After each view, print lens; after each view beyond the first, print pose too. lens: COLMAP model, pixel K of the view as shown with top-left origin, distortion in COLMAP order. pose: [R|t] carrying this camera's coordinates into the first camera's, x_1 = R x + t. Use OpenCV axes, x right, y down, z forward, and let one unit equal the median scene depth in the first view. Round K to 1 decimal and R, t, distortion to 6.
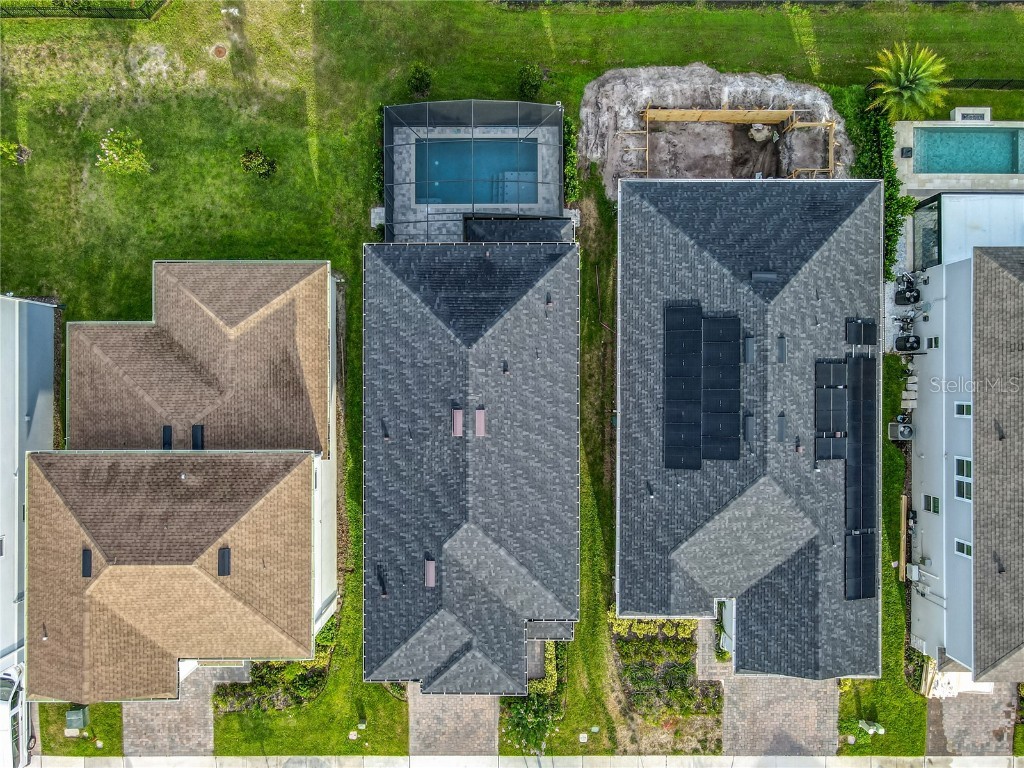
lens RADIAL K [[768.3, 0, 508.9], [0, 768.3, 399.6], [0, 0, 1]] dist [0.007089, 0.014592]
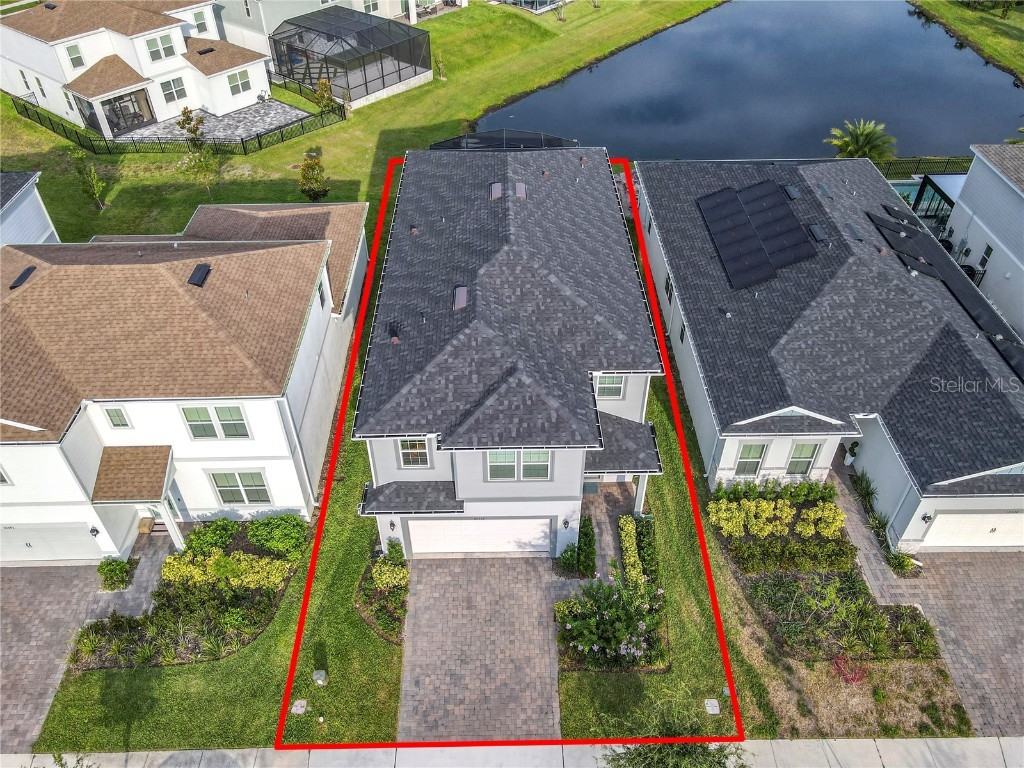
lens RADIAL K [[765.6, 0, 507.8], [0, 765.6, 391.8], [0, 0, 1]] dist [0.004160, 0.002934]
pose [[0.999815, -0.018607, 0.004943, -0.052635], [0.015930, 0.655327, -0.755177, 0.753516], [0.010812, 0.755116, 0.655502, 0.495190]]
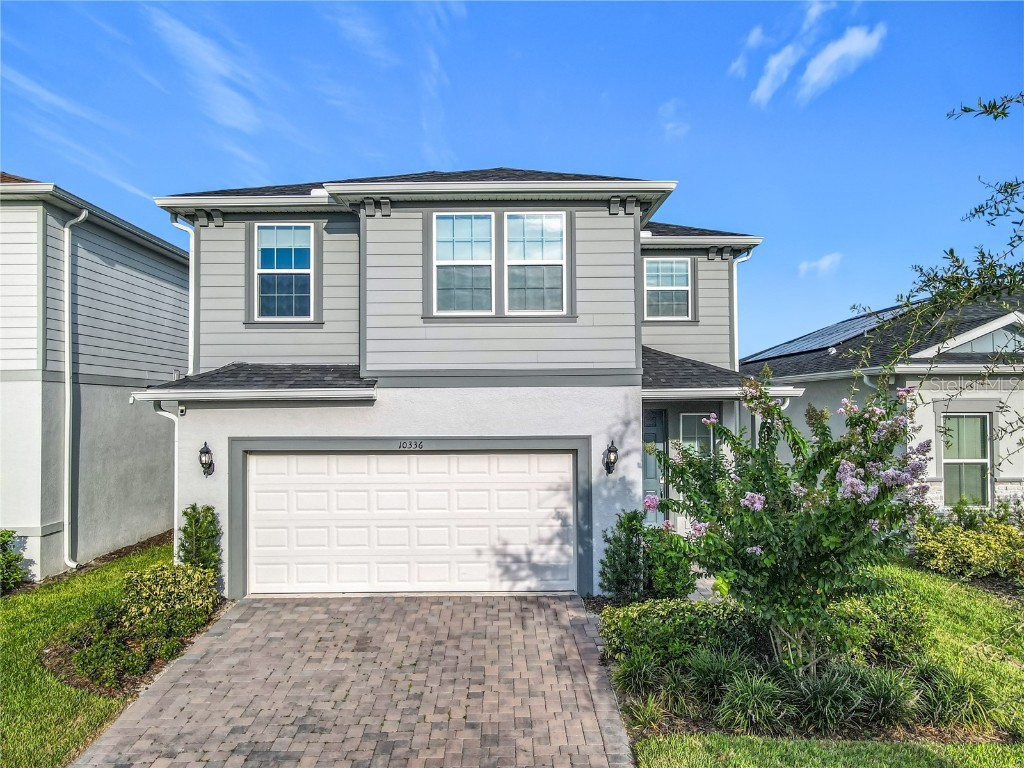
lens RADIAL K [[760.3, 0, 508.2], [0, 760.3, 381.9], [0, 0, 1]] dist [-0.000382, 0.031020]
pose [[0.999847, -0.012203, 0.012571, -0.042780], [0.012046, -0.042153, -0.999039, 0.615658], [0.012721, 0.999037, -0.042000, 0.988192]]
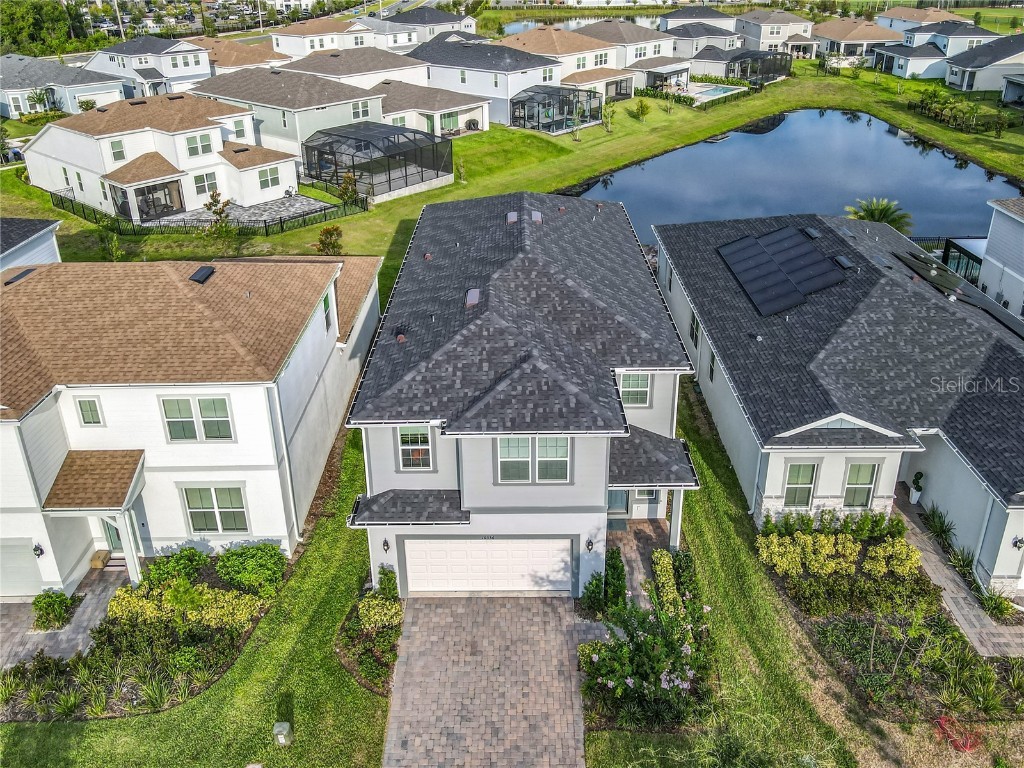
lens RADIAL K [[792.4, 0, 513.0], [0, 792.4, 279.7], [0, 0, 1]] dist [0.005276, 0.003746]
pose [[0.999869, -0.014121, -0.007873, -0.050261], [-0.002131, 0.367602, -0.929981, 0.798200], [0.016026, 0.929876, 0.367524, 0.616590]]
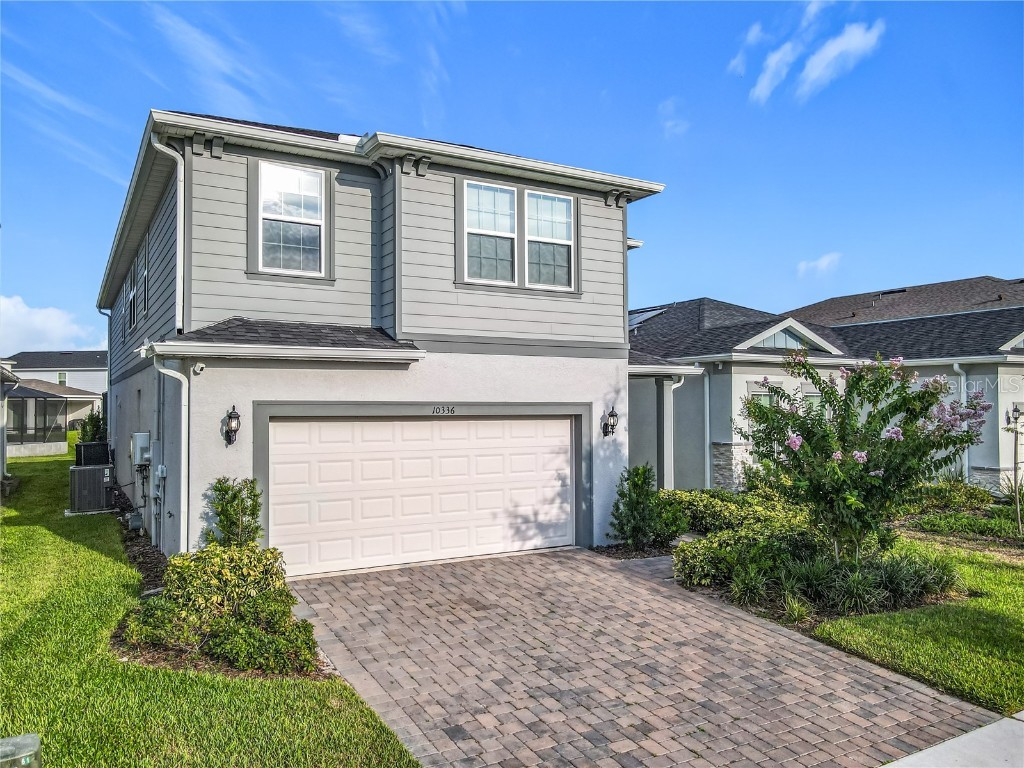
lens RADIAL K [[758.9, 0, 509.1], [0, 758.9, 375.5], [0, 0, 1]] dist [0.007129, 0.003615]
pose [[0.864960, 0.013023, 0.501672, -0.193123], [0.501690, -0.046977, -0.863771, 0.586041], [0.012318, 0.998811, -0.047166, 0.999905]]
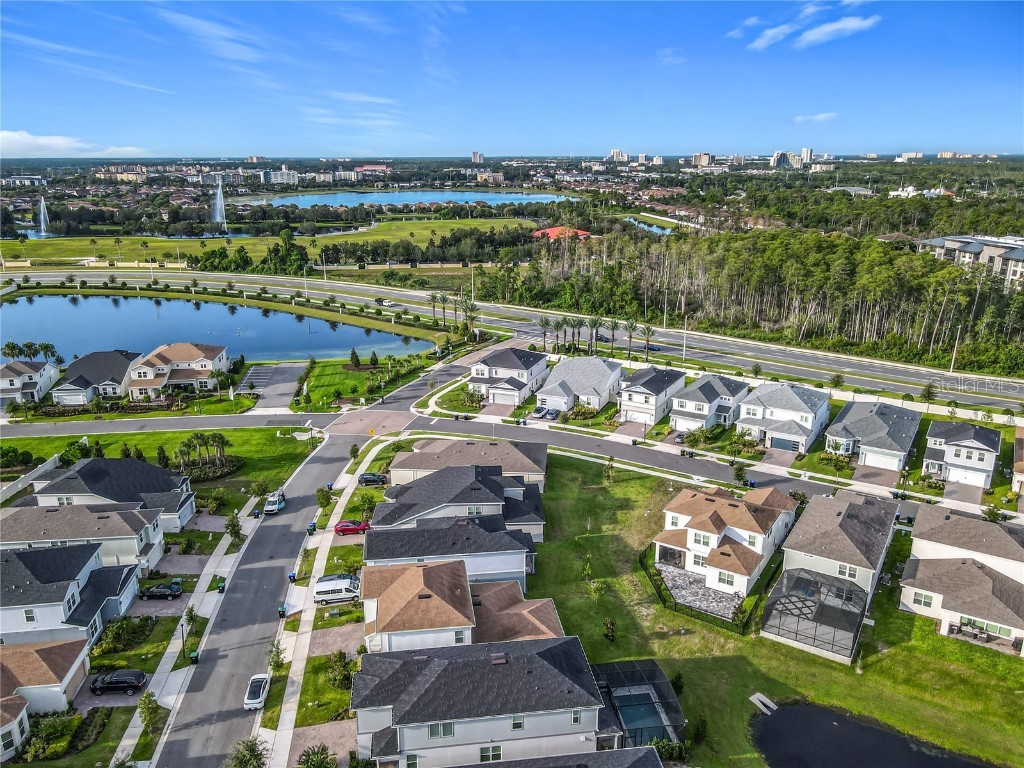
lens RADIAL K [[768.3, 0, 508.9], [0, 768.3, 399.6], [0, 0, 1]] dist [0.007089, 0.014592]
pose [[0.138600, 0.292287, -0.946234, 1.401824], [-0.990303, 0.031764, -0.135243, 0.215523], [-0.009474, 0.955803, 0.293855, -0.193040]]
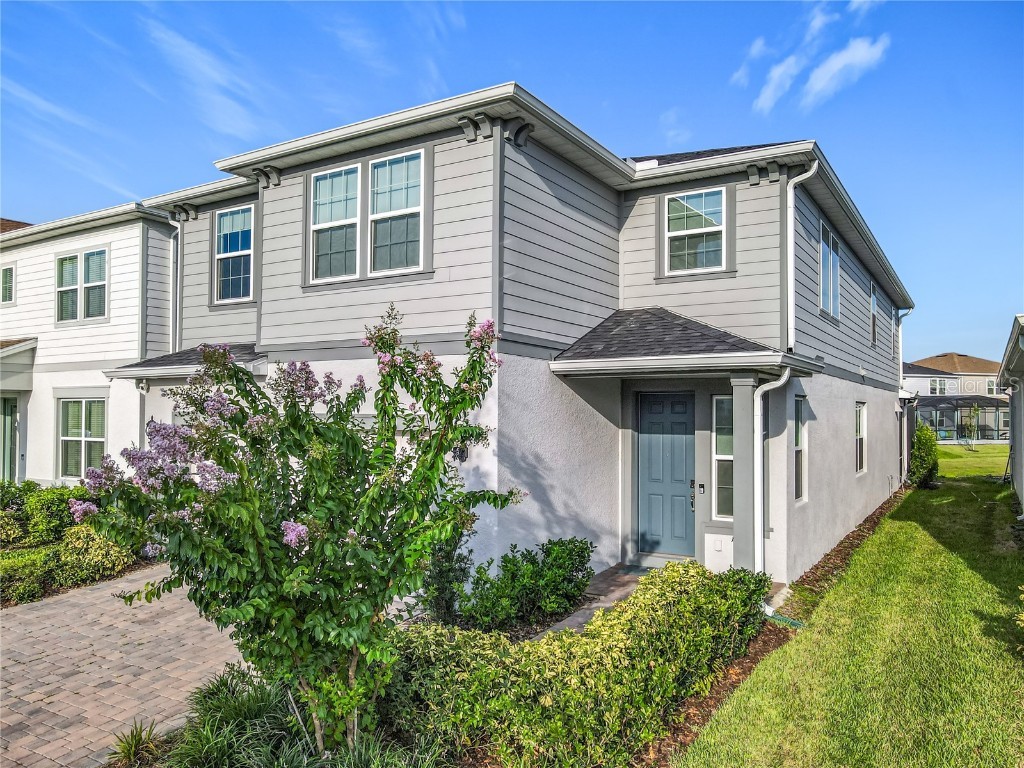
lens RADIAL K [[762.8, 0, 512.0], [0, 762.8, 384.0], [0, 0, 1]] dist [0.010685, 0.003878]
pose [[0.851974, -0.023243, -0.523068, 0.129277], [-0.523578, -0.042695, -0.850907, 0.521899], [-0.002555, 0.998818, -0.048544, 0.998541]]
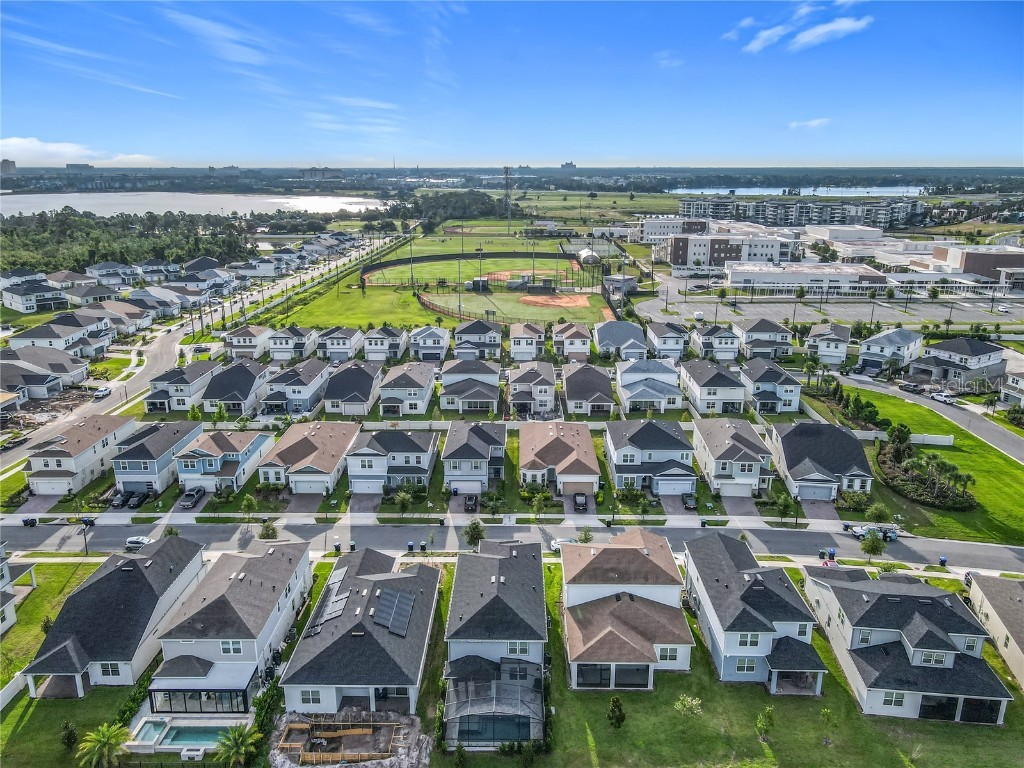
lens RADIAL K [[778.4, 0, 517.1], [0, 778.4, 362.1], [0, 0, 1]] dist [-0.009570, 0.046447]
pose [[-0.999967, -0.007435, 0.003280, -0.099592], [0.005095, -0.259208, 0.965808, -1.866128], [-0.006330, 0.965793, 0.259237, -0.265137]]
